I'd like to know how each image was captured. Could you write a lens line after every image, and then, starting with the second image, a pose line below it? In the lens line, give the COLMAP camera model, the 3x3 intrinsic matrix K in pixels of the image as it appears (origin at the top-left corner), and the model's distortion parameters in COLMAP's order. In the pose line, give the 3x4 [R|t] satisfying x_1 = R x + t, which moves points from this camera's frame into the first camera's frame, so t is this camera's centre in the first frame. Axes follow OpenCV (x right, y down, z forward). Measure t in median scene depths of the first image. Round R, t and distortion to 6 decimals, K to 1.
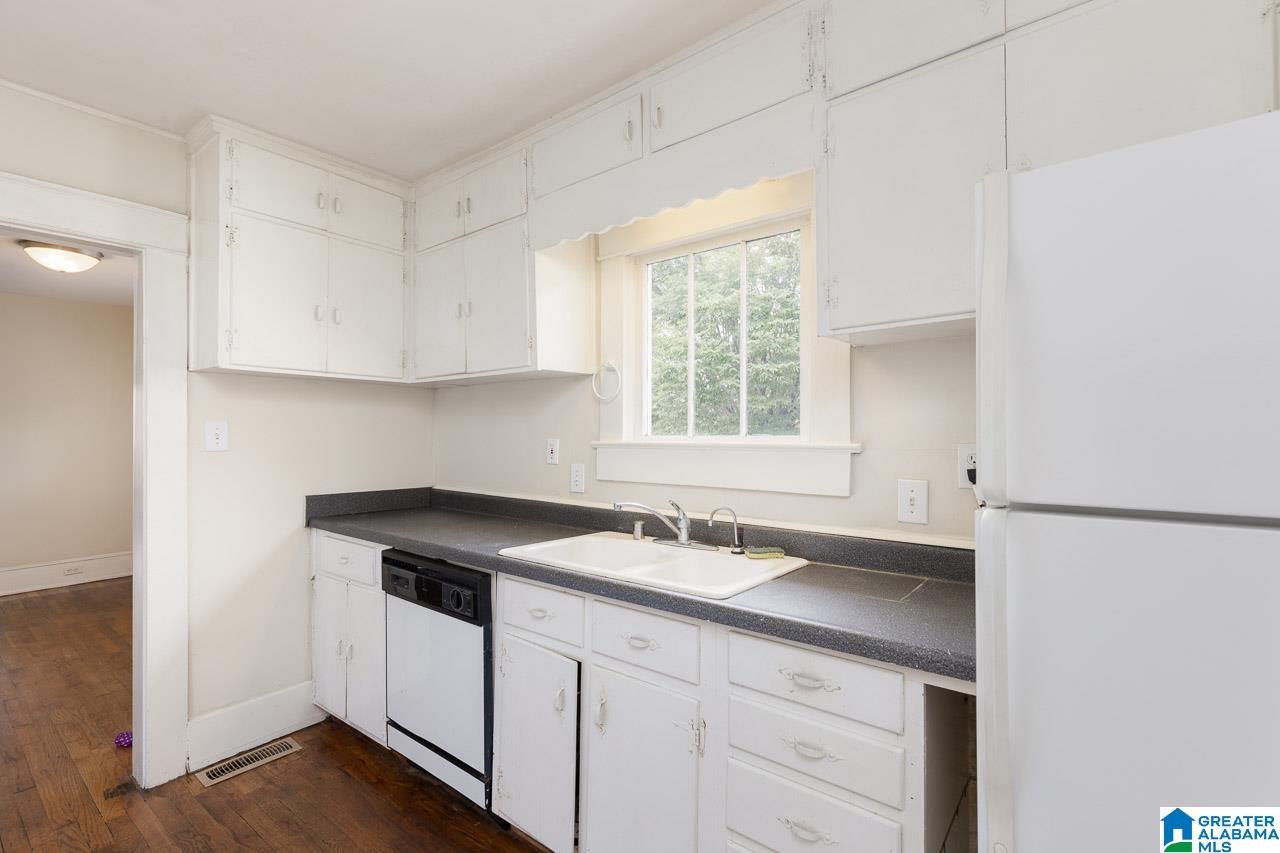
lens RADIAL K [[587.9, 0, 646.9], [0, 587.9, 425.3], [0, 0, 1]] dist [0.012435, -0.000193]
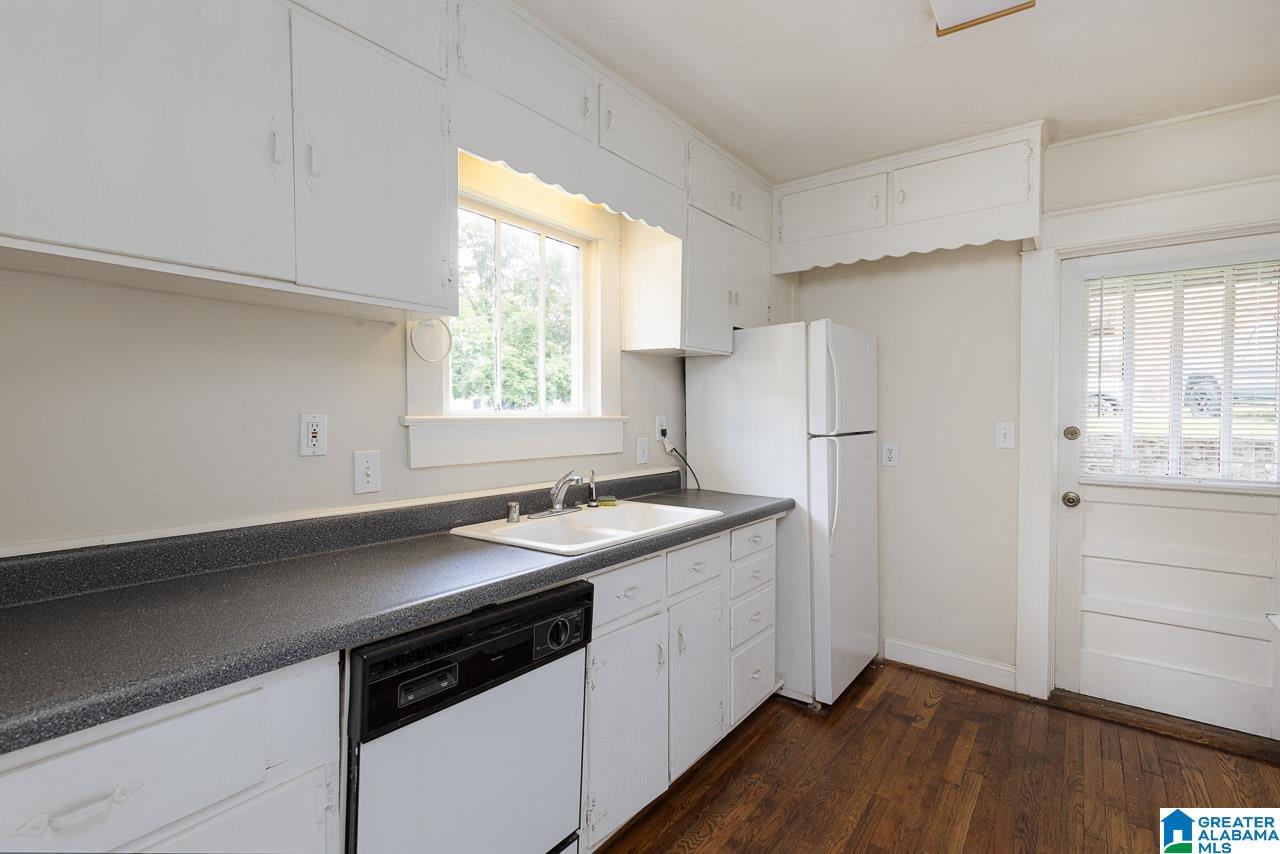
lens RADIAL K [[587.9, 0, 648.7], [0, 587.9, 424.8], [0, 0, 1]] dist [0.012435, -0.000193]
pose [[-0.022671, -0.024294, 0.999448, -1.050539], [-0.024579, 0.999416, 0.023736, 0.015868], [-0.999441, -0.024028, -0.023255, 0.909177]]
